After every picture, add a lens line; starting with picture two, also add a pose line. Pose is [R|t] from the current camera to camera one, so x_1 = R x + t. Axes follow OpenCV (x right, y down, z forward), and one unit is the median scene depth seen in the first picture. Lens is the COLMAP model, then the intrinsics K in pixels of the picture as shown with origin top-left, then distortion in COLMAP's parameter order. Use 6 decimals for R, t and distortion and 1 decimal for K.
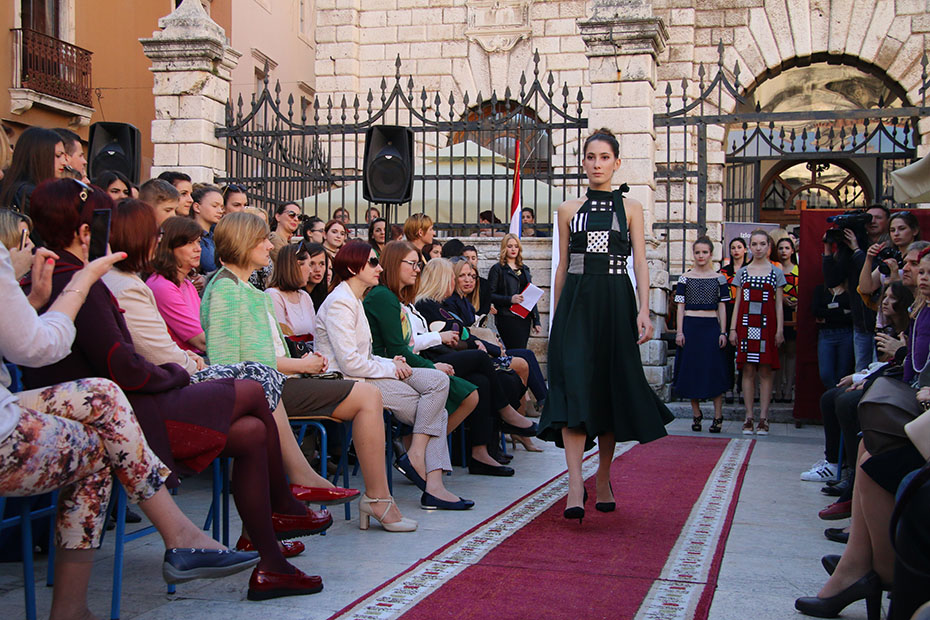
lens RADIAL K [[1461.1, 0, 445.0], [0, 1461.1, 310.7], [0, 0, 1]] dist [0.111442, 0.608318]
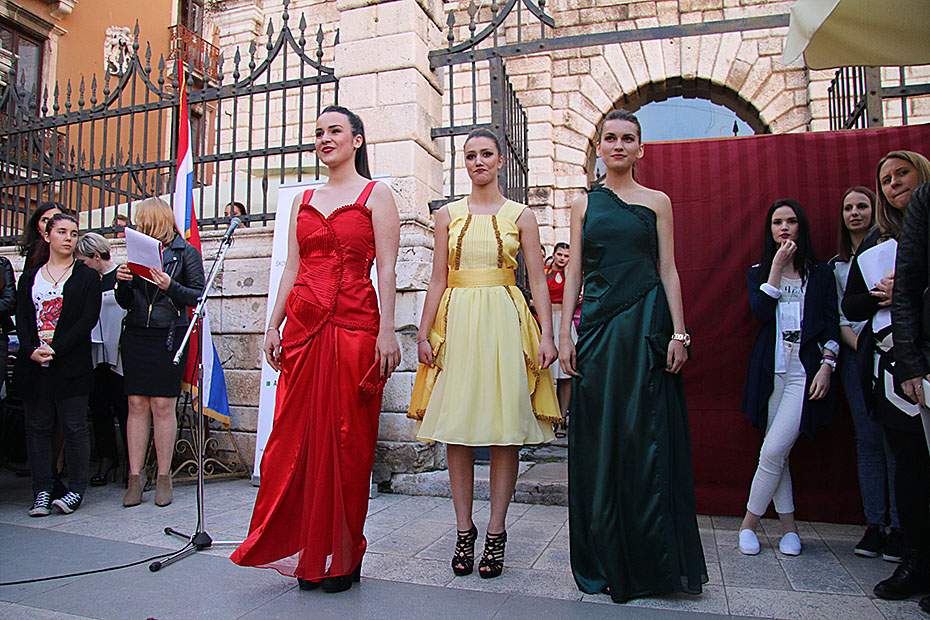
lens RADIAL K [[641.0, 0, 493.8], [0, 641.0, 327.6], [0, 0, 1]] dist [-0.162454, 0.094003]
pose [[0.997778, -0.016700, -0.064506, 0.157100], [0.014453, 0.999277, -0.035152, 0.008681], [0.065046, 0.034142, 0.997298, 0.585963]]
